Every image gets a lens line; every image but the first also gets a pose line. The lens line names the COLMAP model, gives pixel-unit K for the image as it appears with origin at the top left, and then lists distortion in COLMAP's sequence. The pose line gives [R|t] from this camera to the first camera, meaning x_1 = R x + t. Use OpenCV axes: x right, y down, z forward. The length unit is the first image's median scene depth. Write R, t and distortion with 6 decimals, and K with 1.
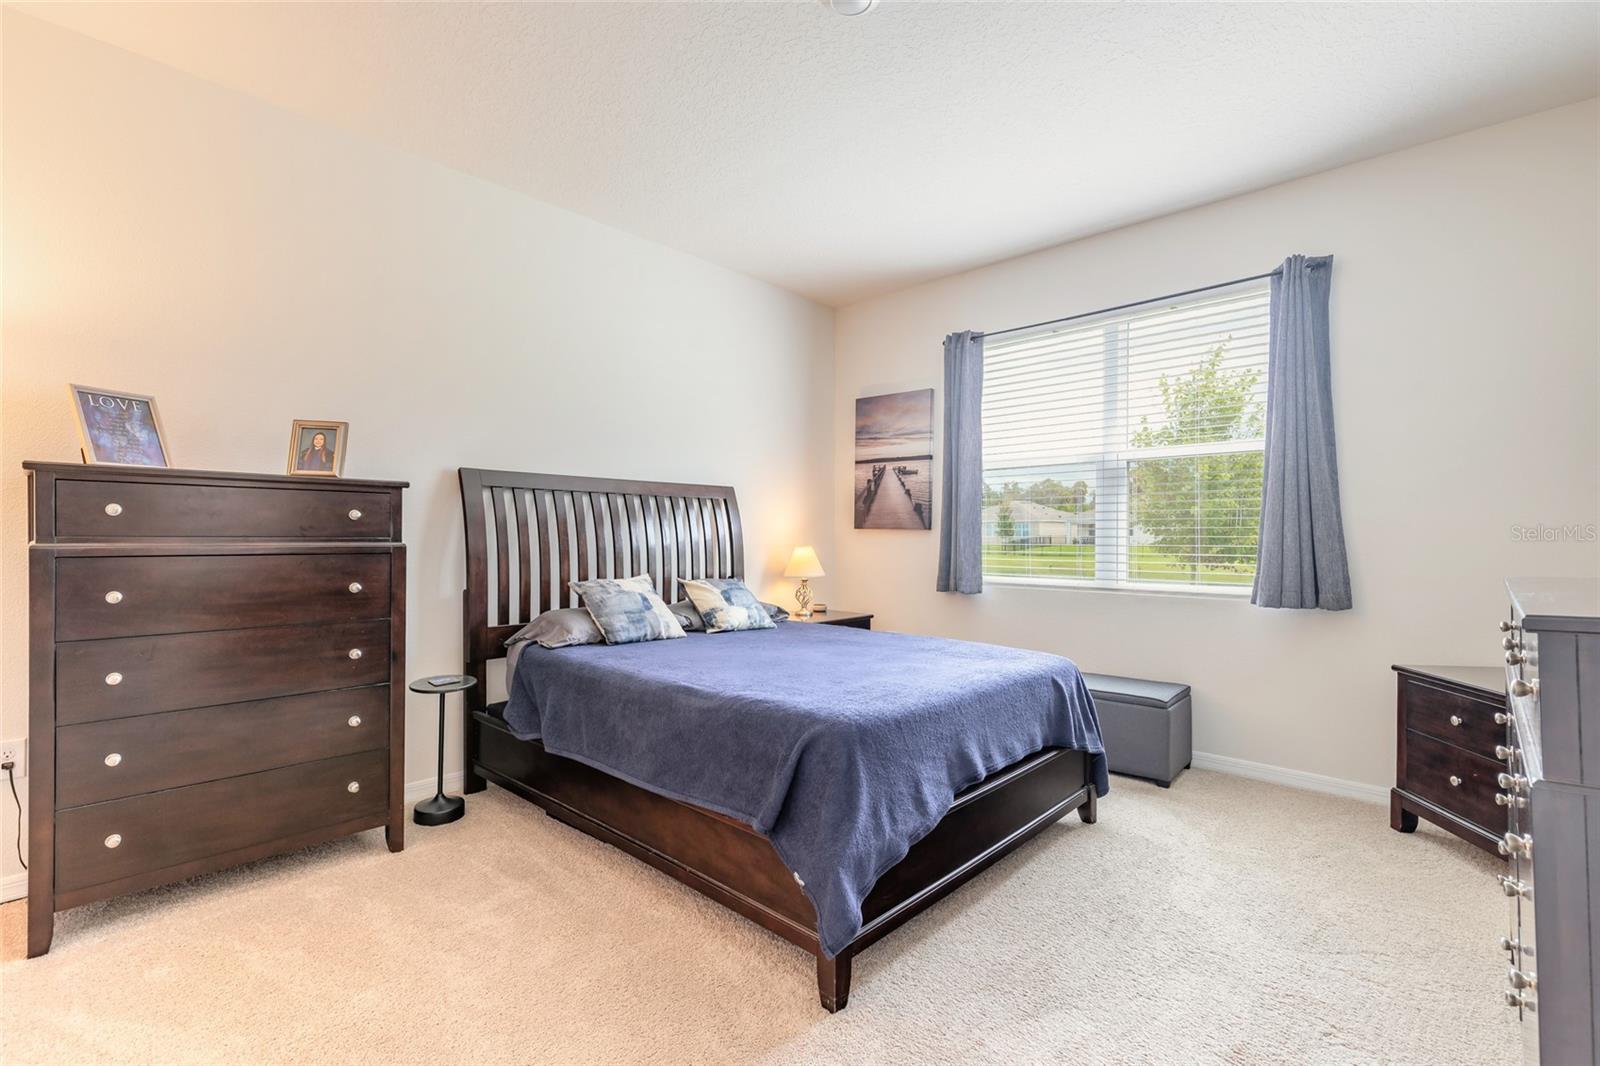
lens RADIAL K [[720.8, 0, 801.7], [0, 720.8, 533.5], [0, 0, 1]] dist [0.007922, -0.001866]
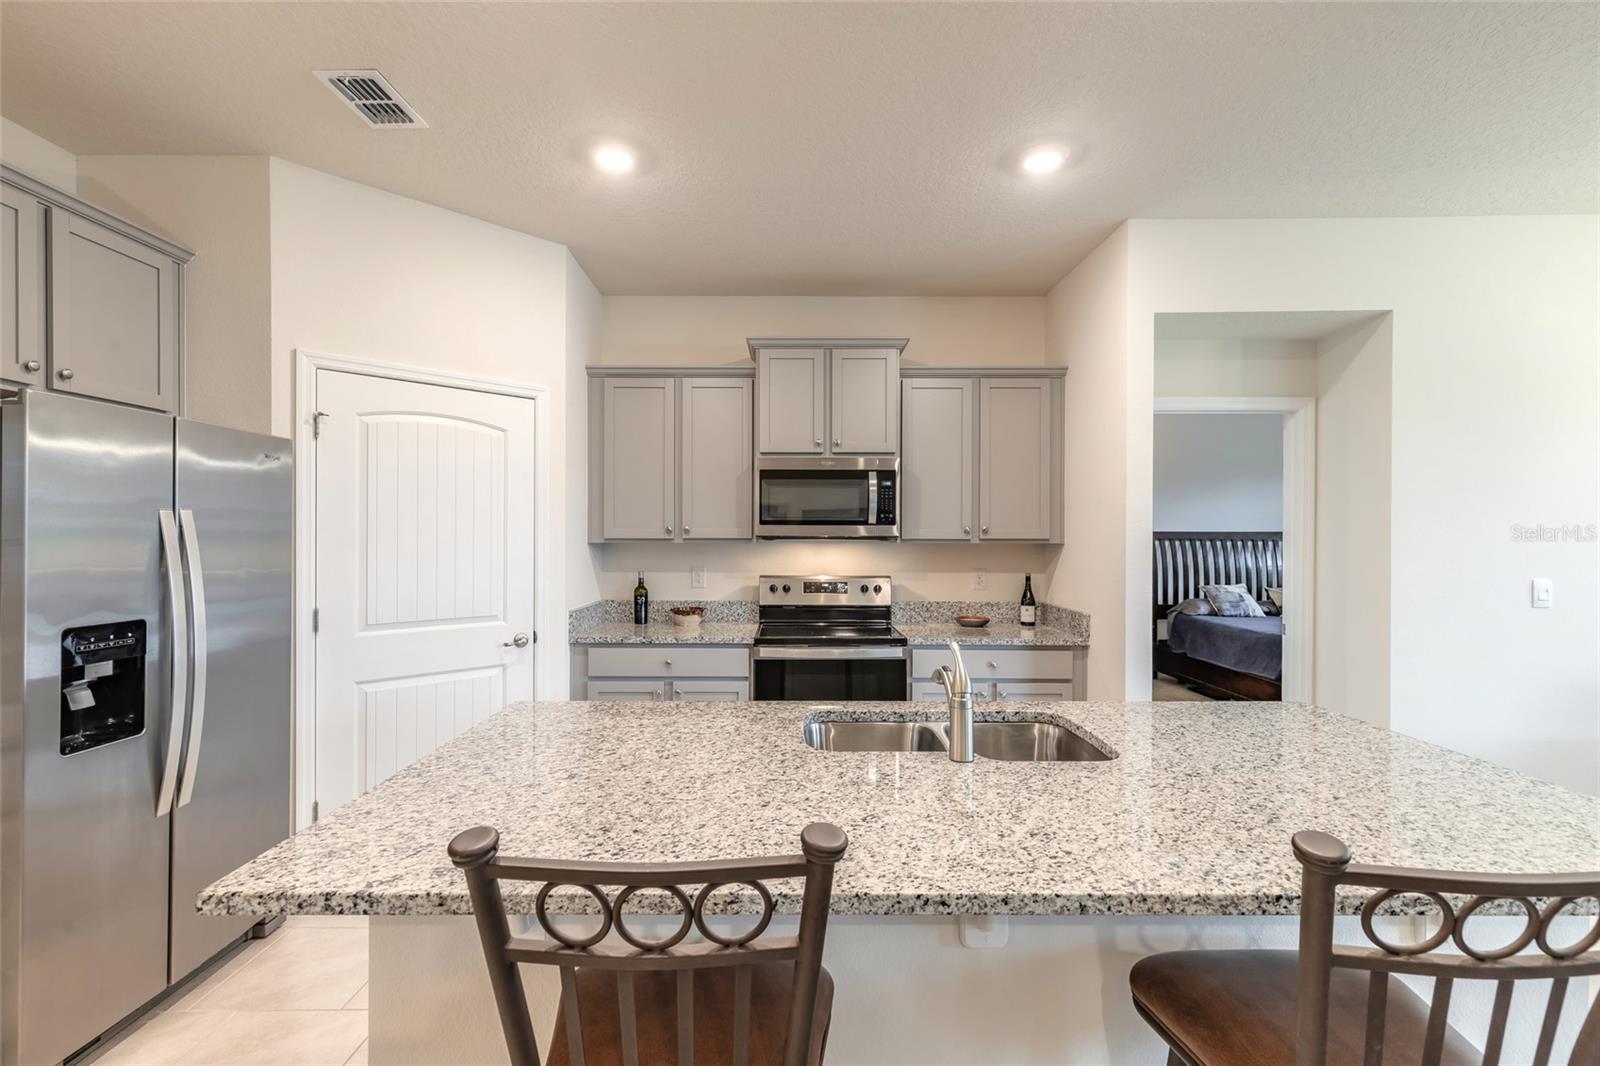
lens RADIAL K [[720.8, 0, 805.7], [0, 720.8, 537.6], [0, 0, 1]] dist [0.007922, -0.001866]
pose [[0.686439, 0.001555, -0.727186, 0.397641], [0.000059, 0.999998, 0.002193, -0.071747], [0.727187, -0.001548, 0.686437, -1.204372]]
